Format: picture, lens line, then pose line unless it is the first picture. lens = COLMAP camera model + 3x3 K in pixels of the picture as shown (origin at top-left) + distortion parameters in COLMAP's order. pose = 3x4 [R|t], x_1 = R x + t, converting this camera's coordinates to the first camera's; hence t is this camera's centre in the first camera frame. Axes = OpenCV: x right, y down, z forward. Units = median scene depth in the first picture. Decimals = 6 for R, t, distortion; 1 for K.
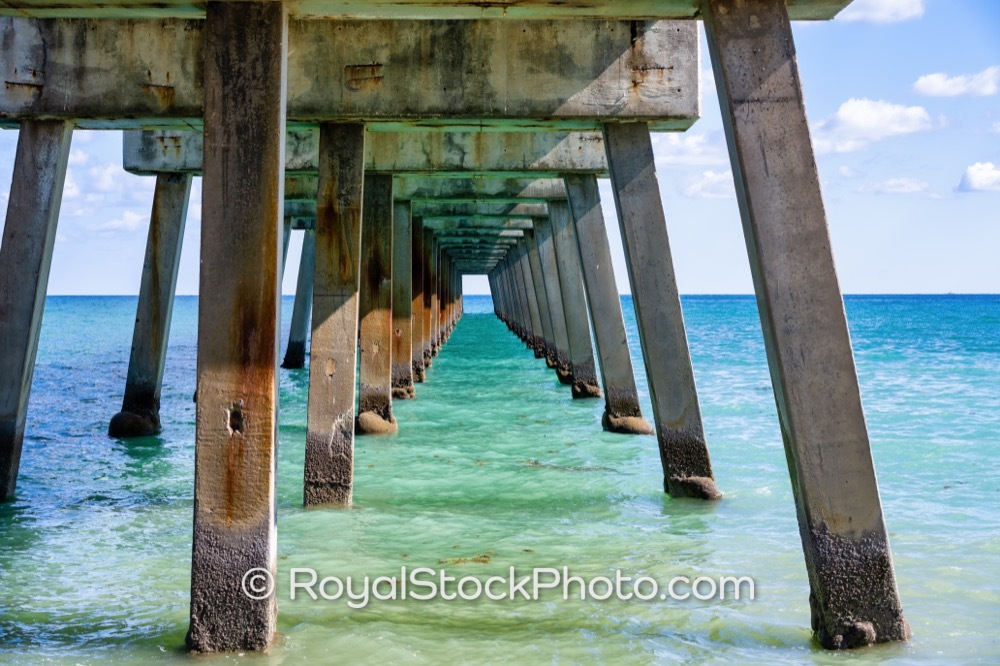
lens RADIAL K [[2140.6, 0, 491.1], [0, 2140.6, 324.7], [0, 0, 1]] dist [-0.028322, 0.000000]
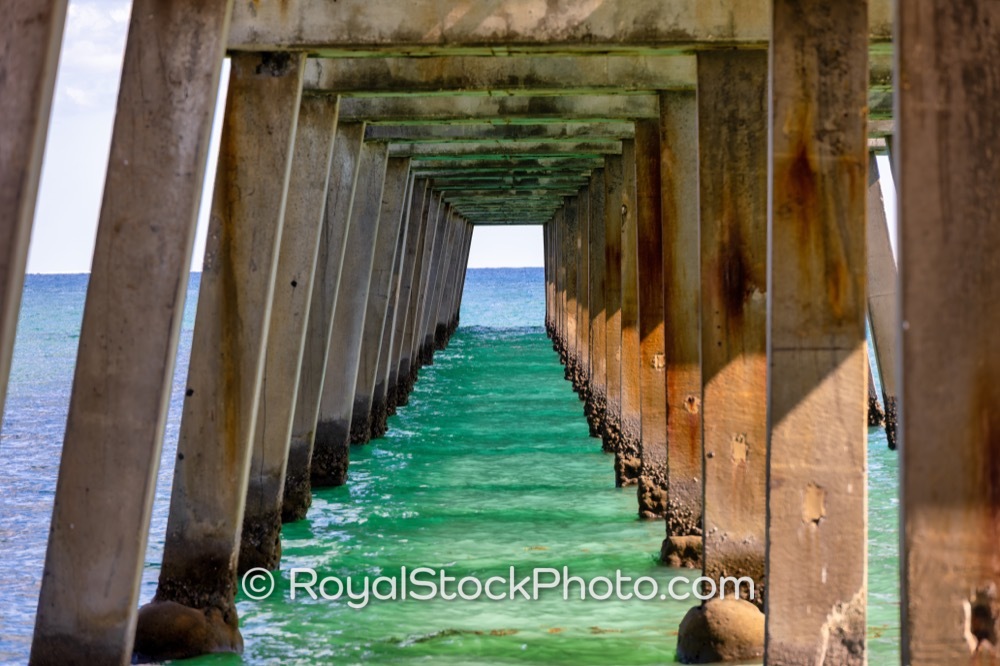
lens RADIAL K [[5936.0, 0, 465.0], [0, 5936.0, 298.7], [0, 0, 1]] dist [0.460756, 0.000000]
pose [[0.999913, -0.012350, -0.004628, -0.142646], [0.012315, 0.999897, -0.007385, -0.015867], [0.004719, 0.007328, 0.999962, -0.292103]]
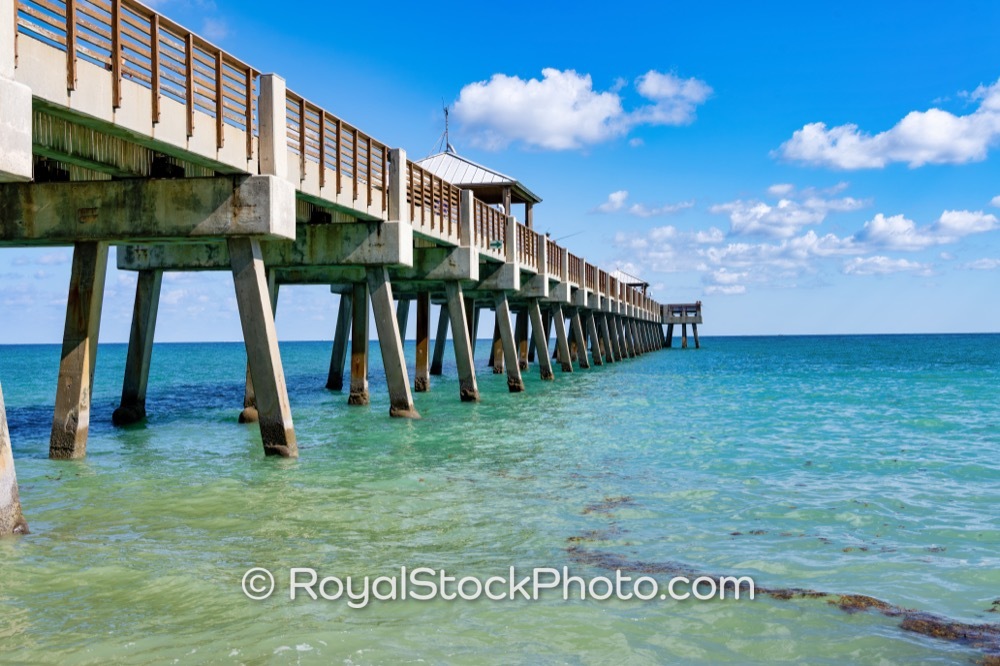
lens RADIAL K [[1296.3, 0, 526.1], [0, 1296.3, 301.5], [0, 0, 1]] dist [0.007115, 0.000000]
pose [[0.982670, -0.015574, -0.184709, 0.483256], [0.007880, 0.999073, -0.042317, 0.002635], [0.185196, 0.040128, 0.981882, 0.024815]]
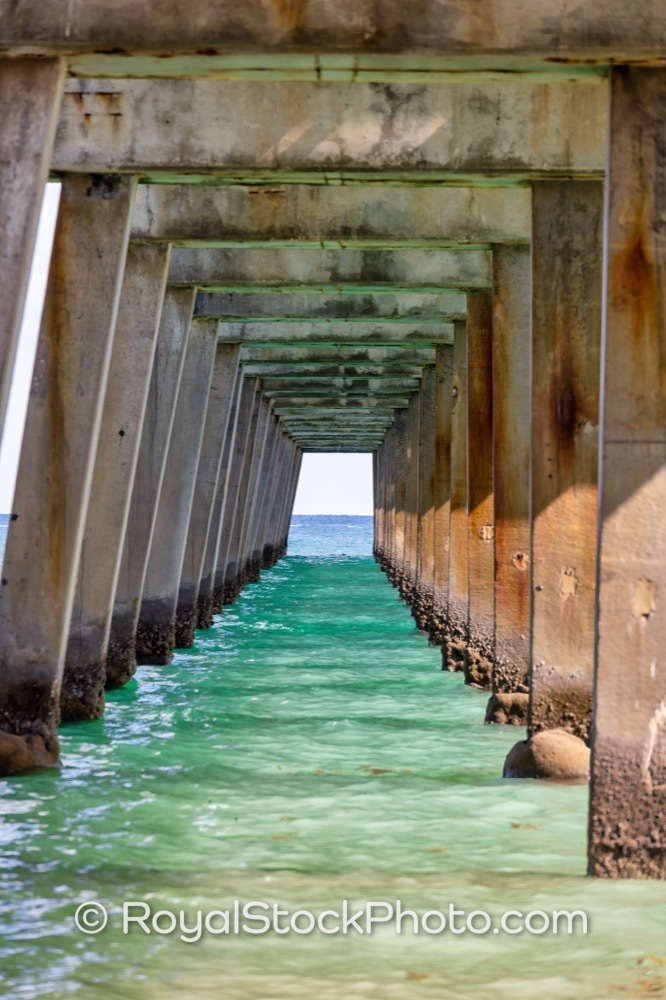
lens RADIAL K [[5936.0, 0, 309.5], [0, 5936.0, 529.5], [0, 0, 1]] dist [0.460756, 0.000000]
pose [[0.999991, 0.003719, -0.001879, -0.142817], [-0.003743, 0.999908, -0.013075, 0.021975], [0.001830, 0.013082, 0.999913, -0.275555]]
